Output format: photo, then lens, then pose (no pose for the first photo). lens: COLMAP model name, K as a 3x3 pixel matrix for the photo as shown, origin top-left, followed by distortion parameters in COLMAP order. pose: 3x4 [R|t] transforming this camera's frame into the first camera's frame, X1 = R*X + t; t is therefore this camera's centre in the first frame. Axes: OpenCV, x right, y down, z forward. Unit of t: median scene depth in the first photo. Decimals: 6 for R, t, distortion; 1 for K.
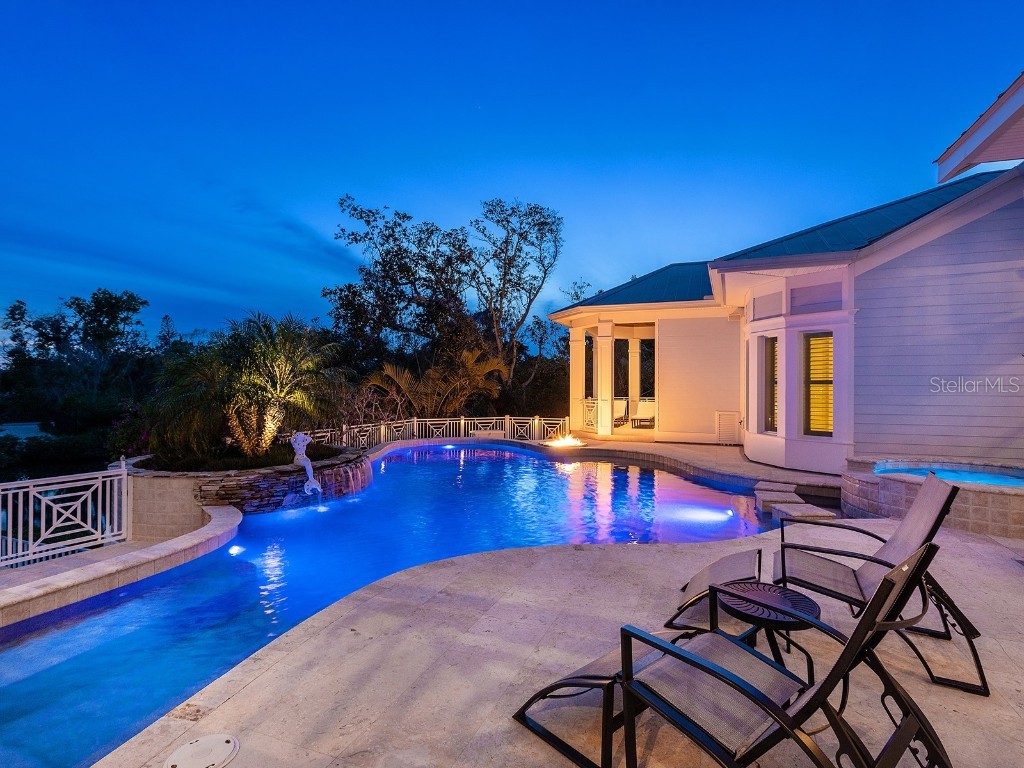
lens RADIAL K [[515.8, 0, 512.0], [0, 515.8, 384.0], [0, 0, 1]] dist [0.003552, 0.000551]
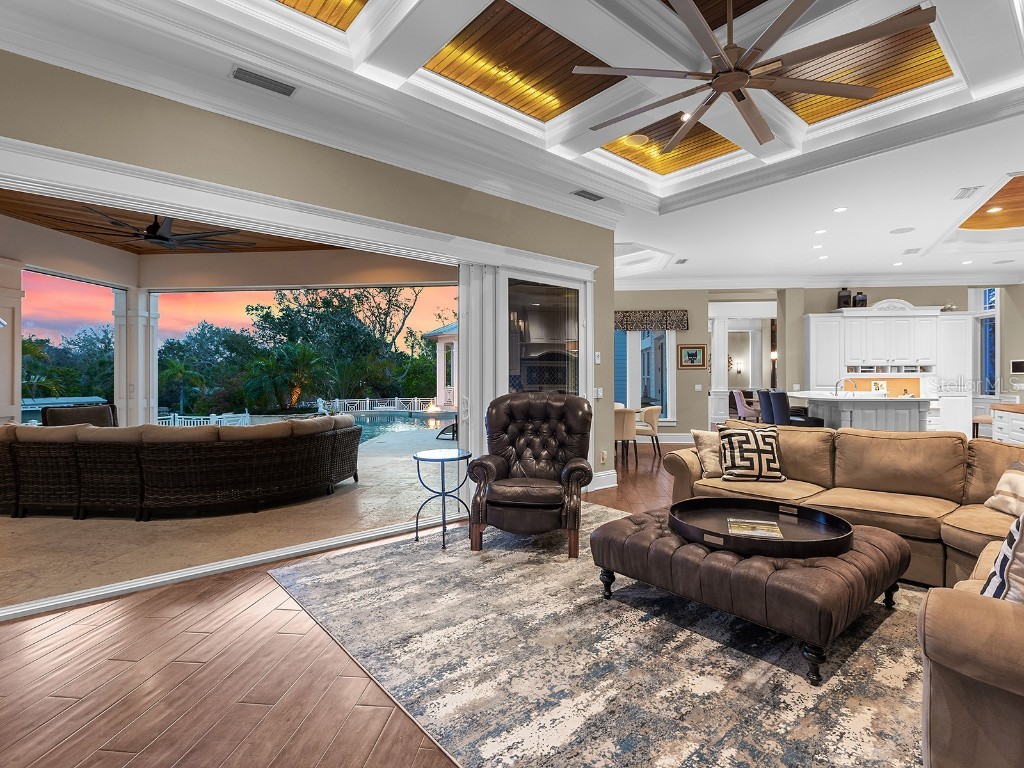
lens RADIAL K [[515.8, 0, 512.0], [0, 515.8, 384.0], [0, 0, 1]] dist [0.003552, 0.000551]
pose [[0.963357, -0.005482, 0.268165, -0.094291], [0.002779, 0.999941, 0.010459, 0.005345], [-0.268207, -0.009331, 0.963316, -0.623740]]
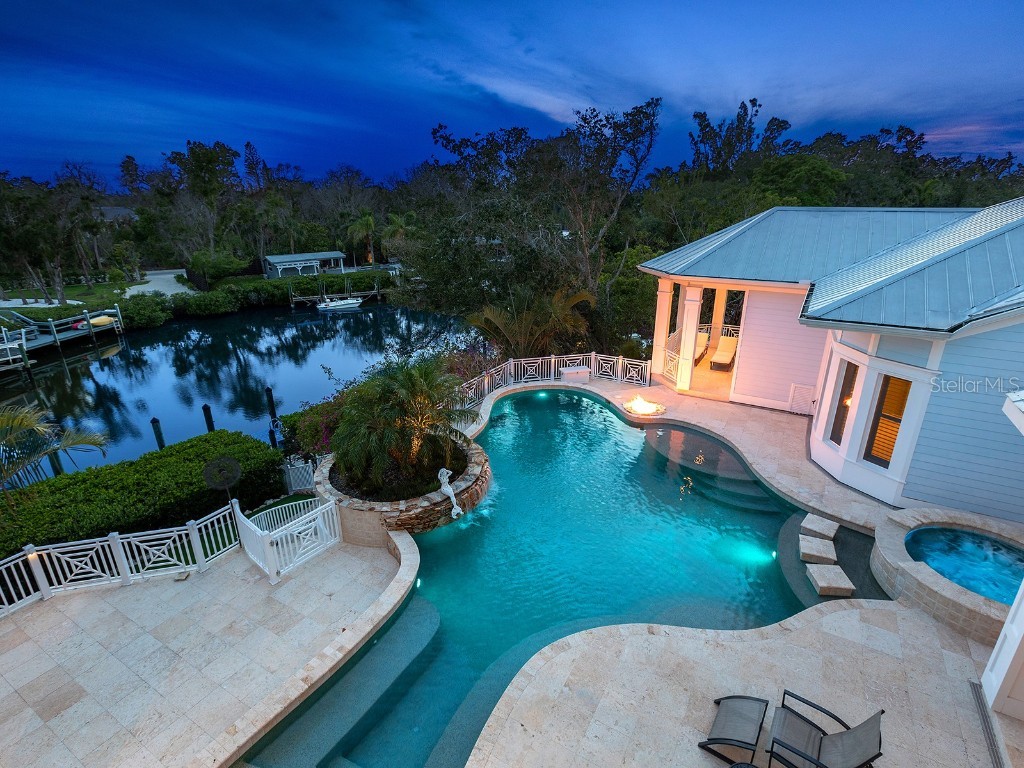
lens RADIAL K [[505.9, 0, 512.0], [0, 505.9, 384.0], [0, 0, 1]] dist [0.001376, 0.000075]
pose [[0.989397, 0.039496, -0.139765, -0.028457], [0.010792, 0.939663, 0.341931, -0.256778], [0.144837, -0.339814, 0.929273, -0.052632]]
